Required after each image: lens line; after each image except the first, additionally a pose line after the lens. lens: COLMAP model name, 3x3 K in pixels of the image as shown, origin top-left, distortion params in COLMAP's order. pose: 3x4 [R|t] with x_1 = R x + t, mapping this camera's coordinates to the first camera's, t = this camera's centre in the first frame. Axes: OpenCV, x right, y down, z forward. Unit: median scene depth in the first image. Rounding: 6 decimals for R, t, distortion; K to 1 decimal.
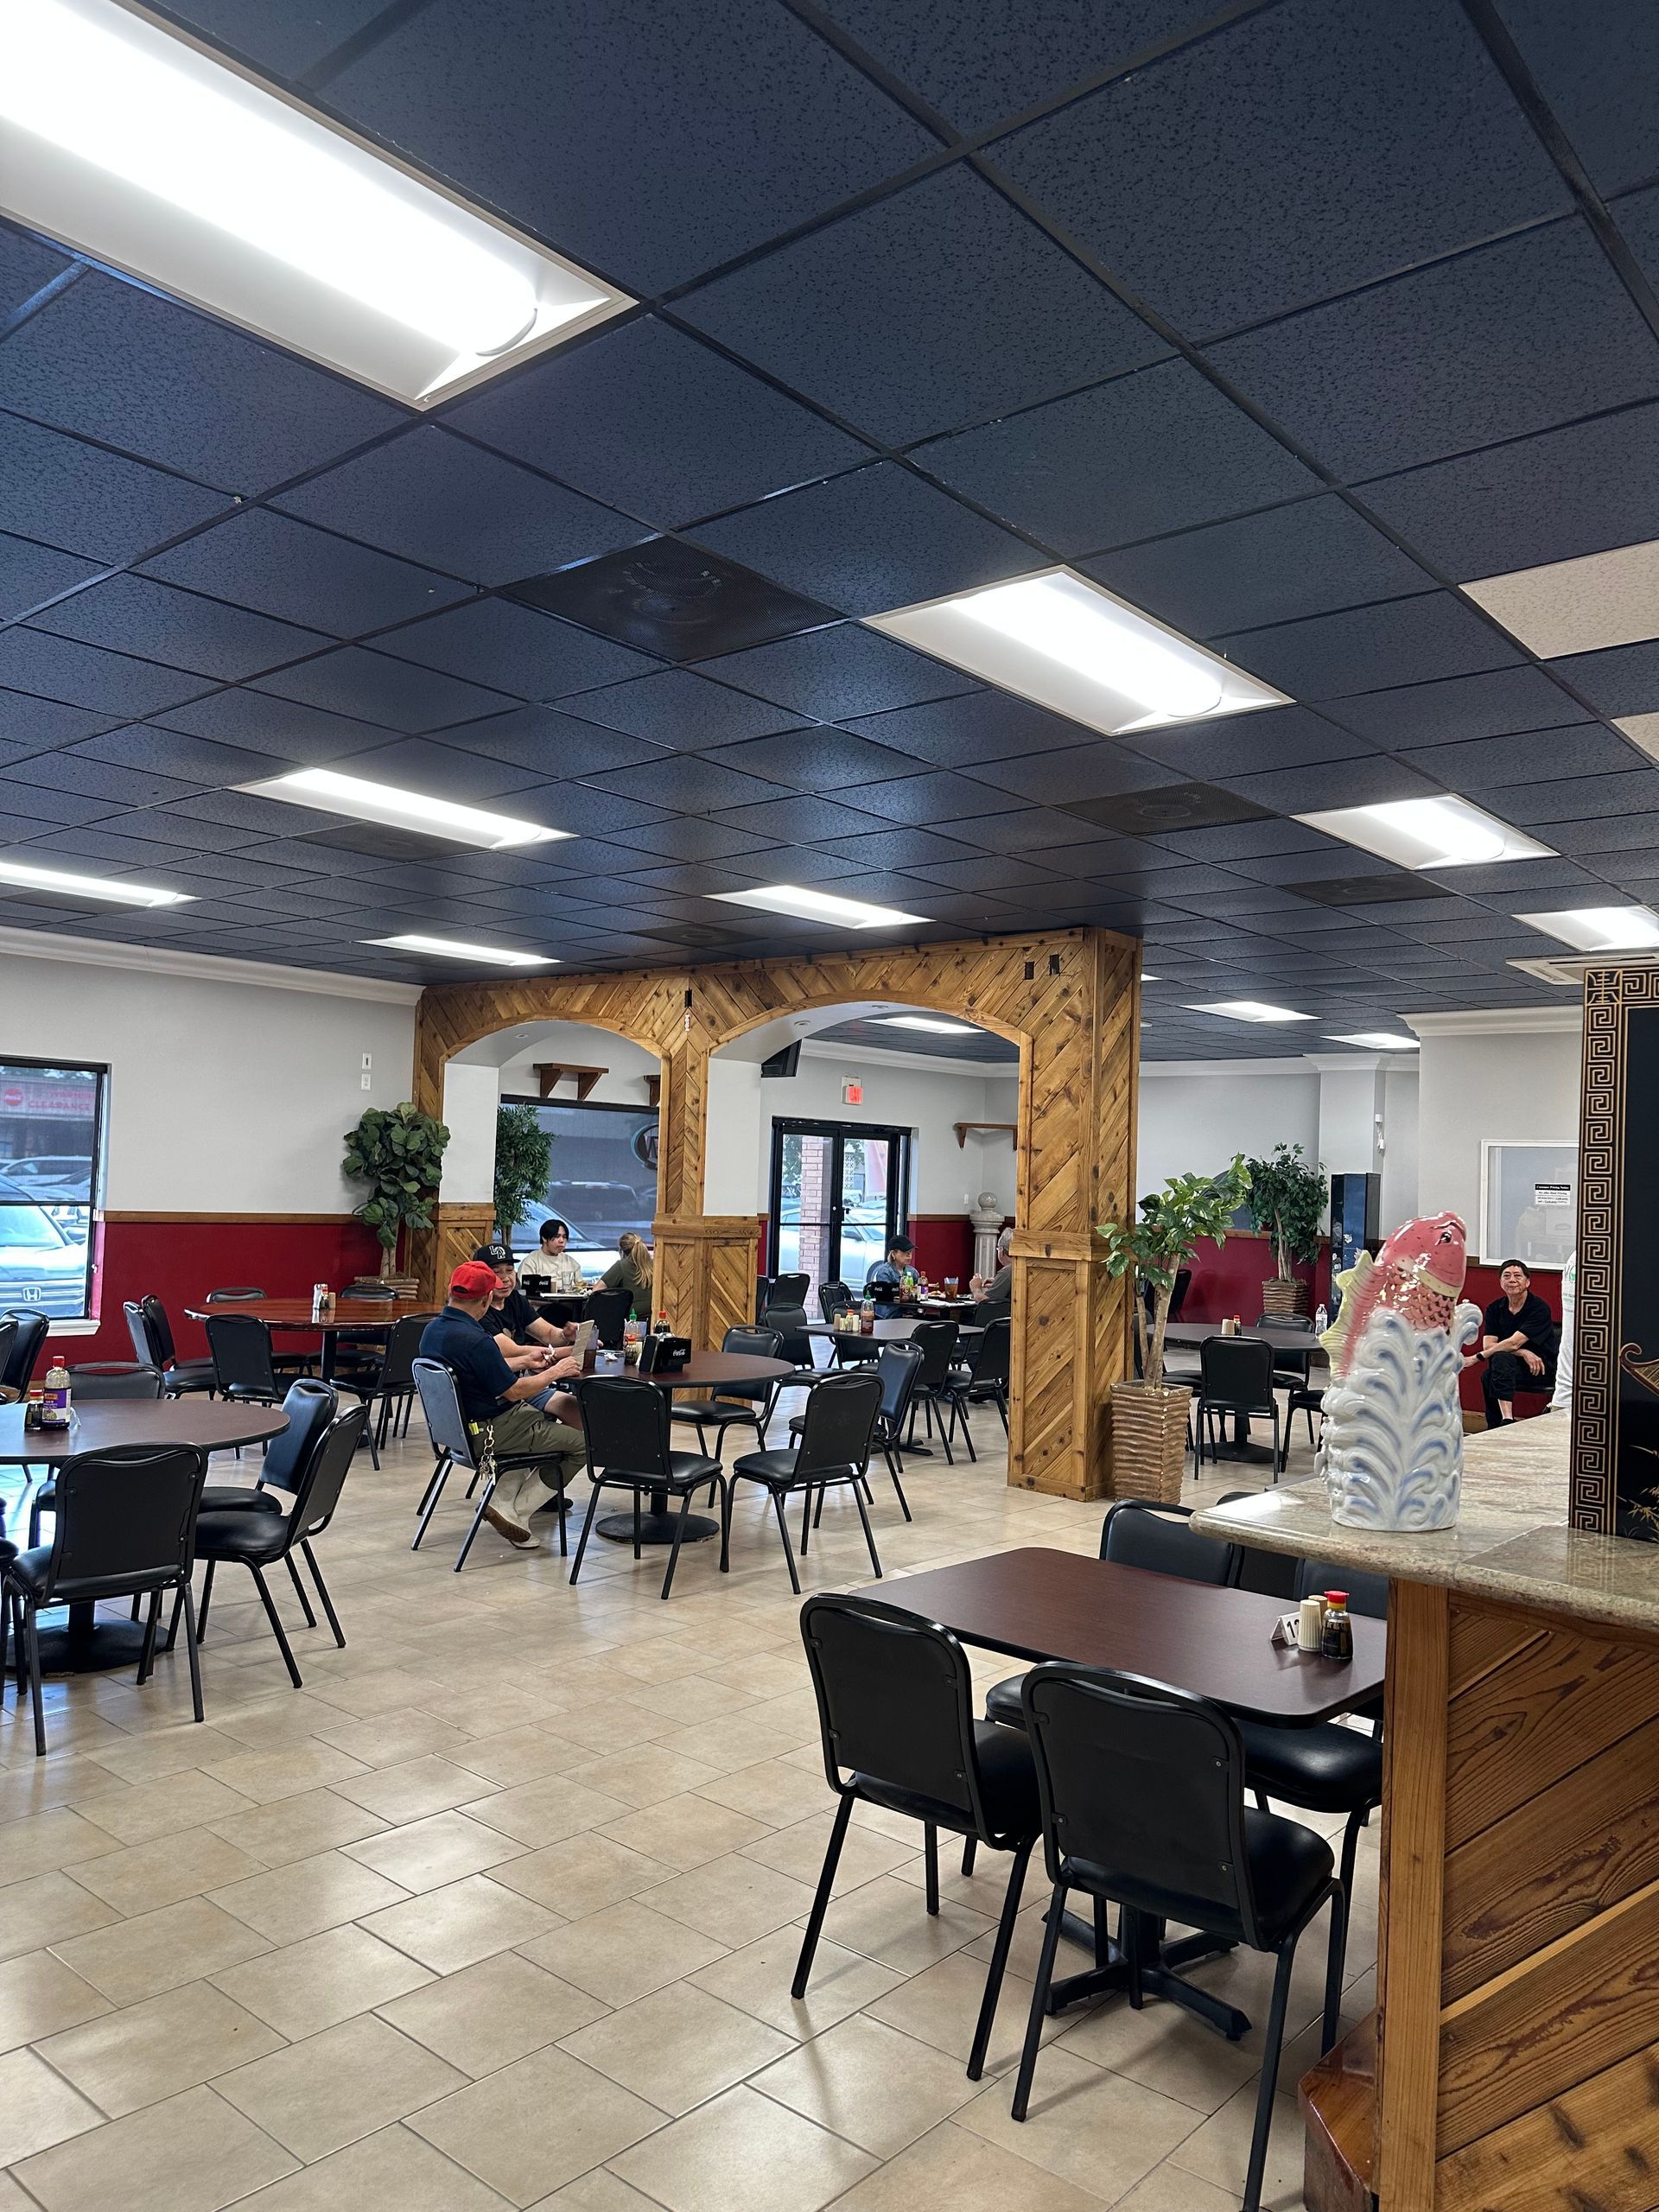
lens RADIAL K [[1560.2, 0, 831.3], [0, 1560.2, 1106.9], [0, 0, 1]] dist [0.043983, 0.000535]
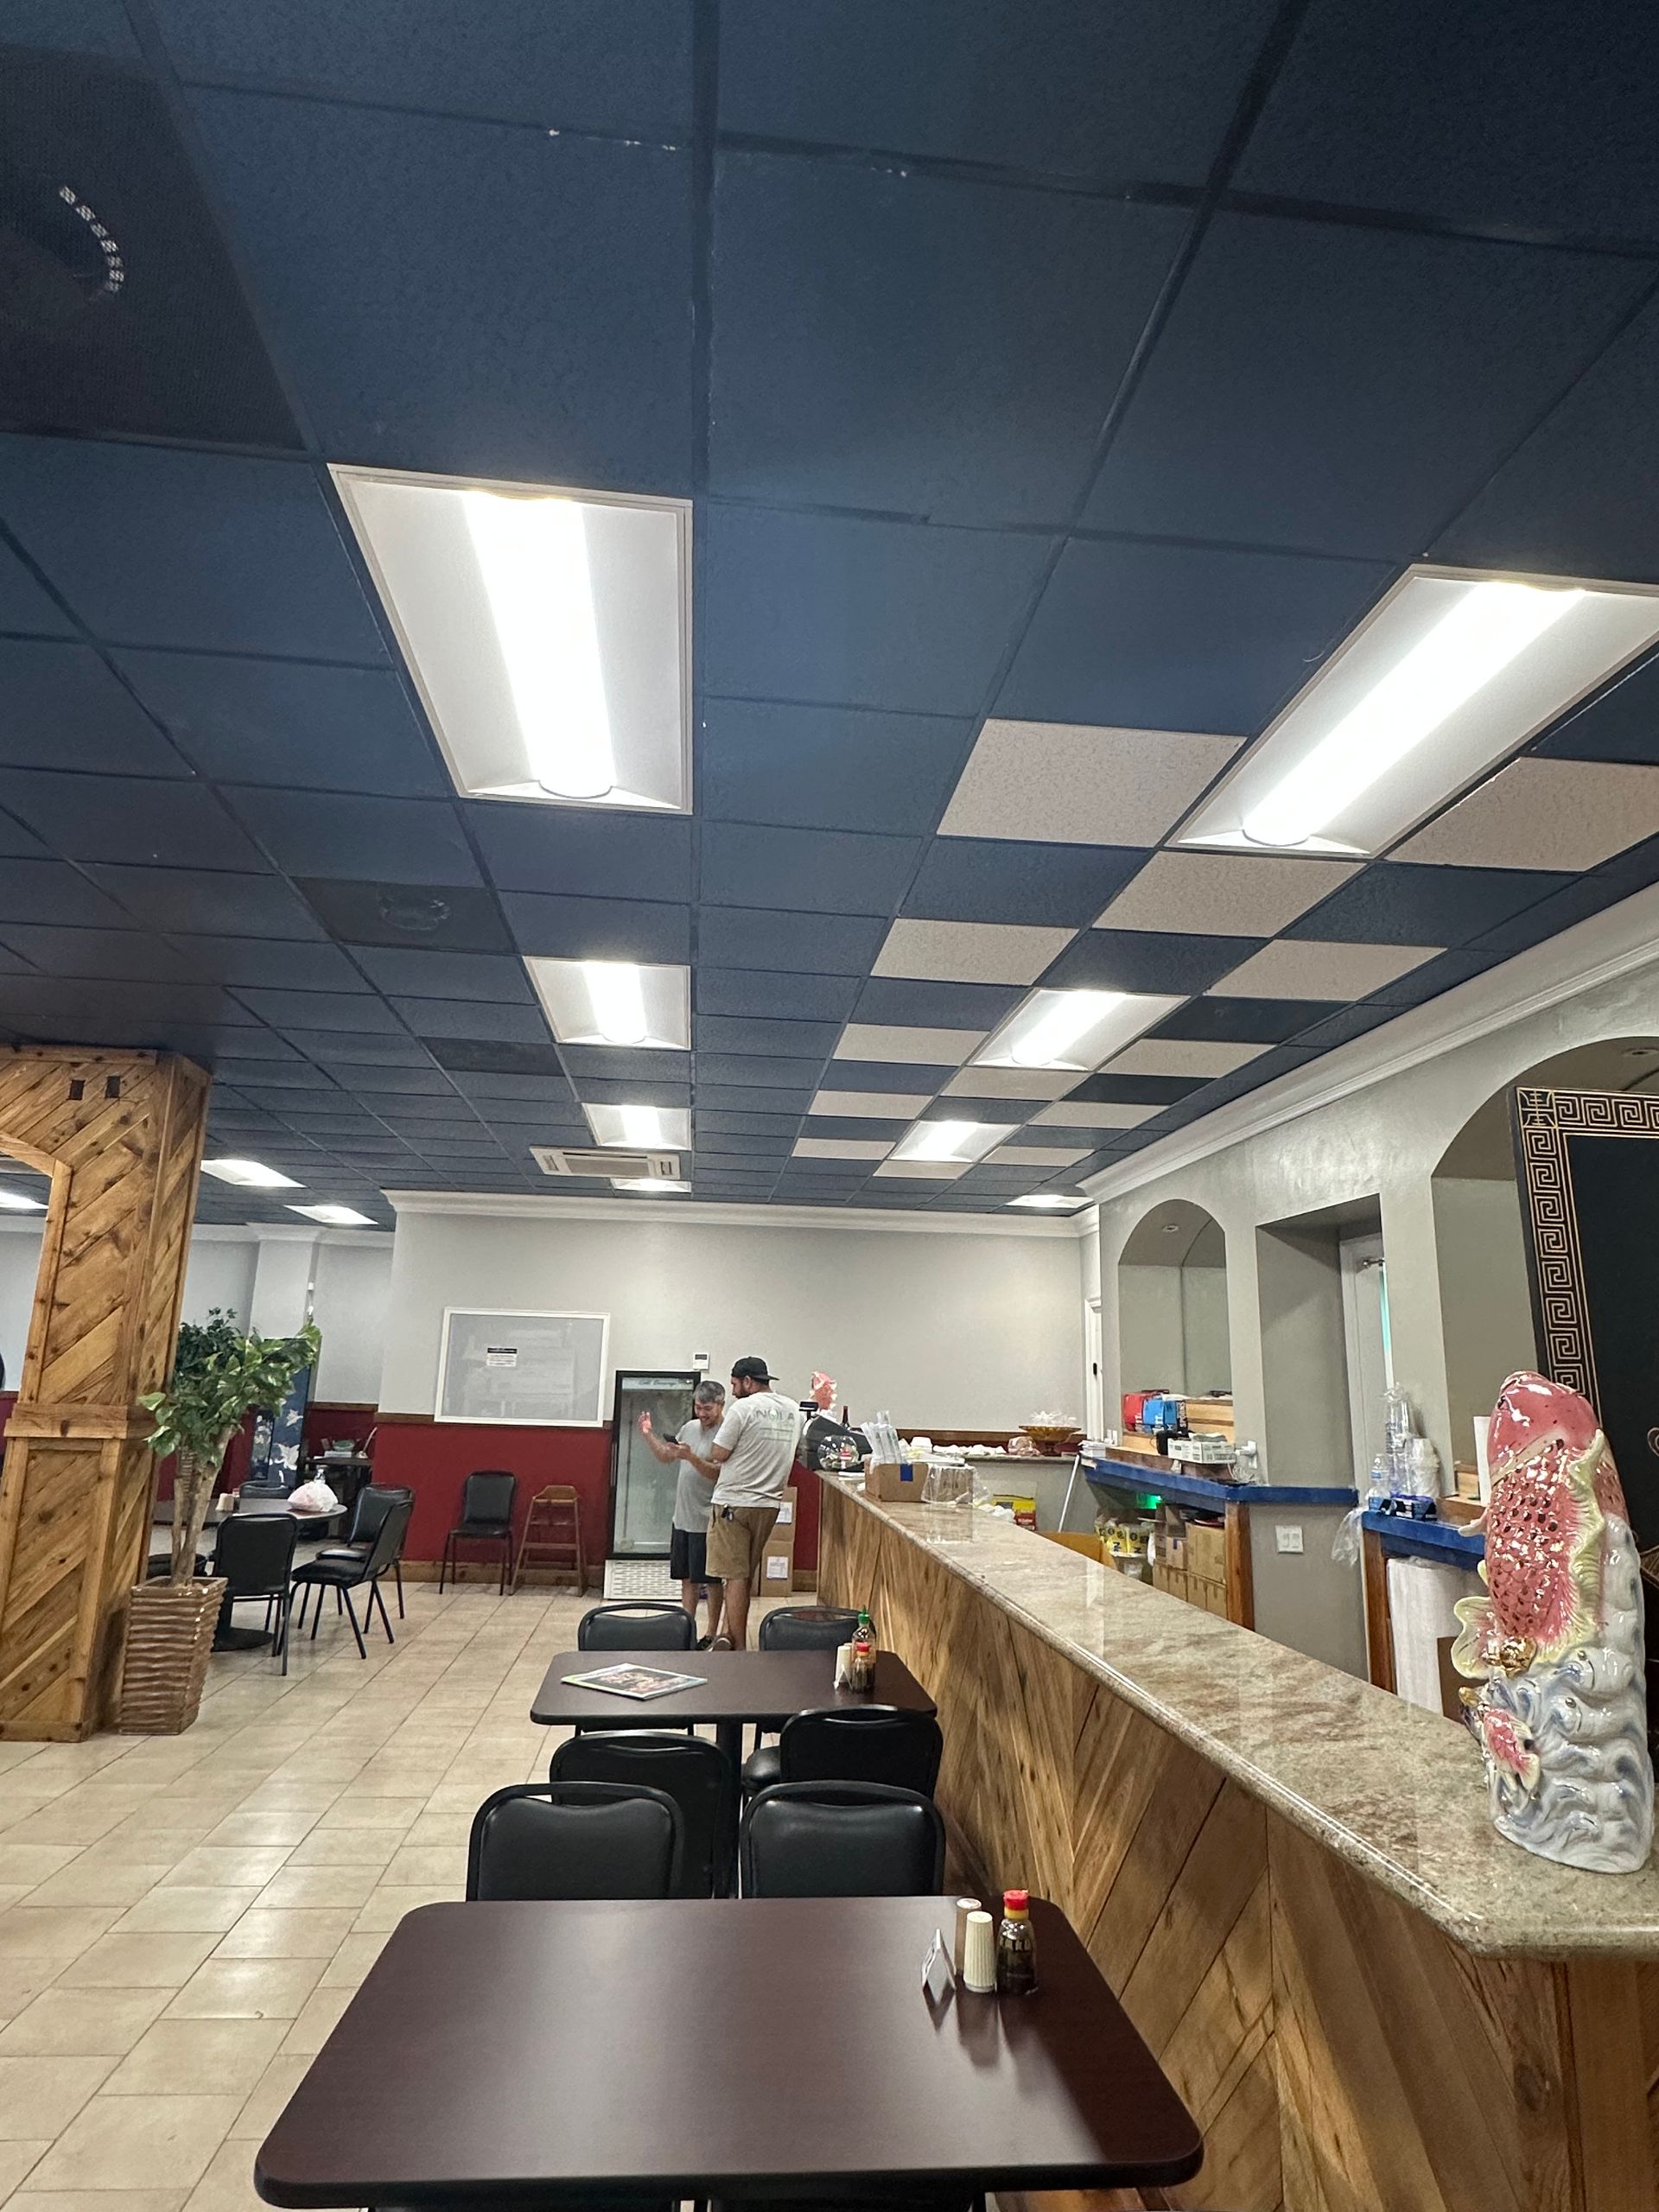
lens RADIAL K [[1250.3, 0, 833.0], [0, 1250.3, 1115.9], [0, 0, 1]] dist [-0.002782, -0.001160]
pose [[0.677639, 0.135537, 0.722797, -0.084057], [-0.036304, 0.987836, -0.151201, 0.014348], [-0.734498, 0.076219, 0.674317, 0.246978]]
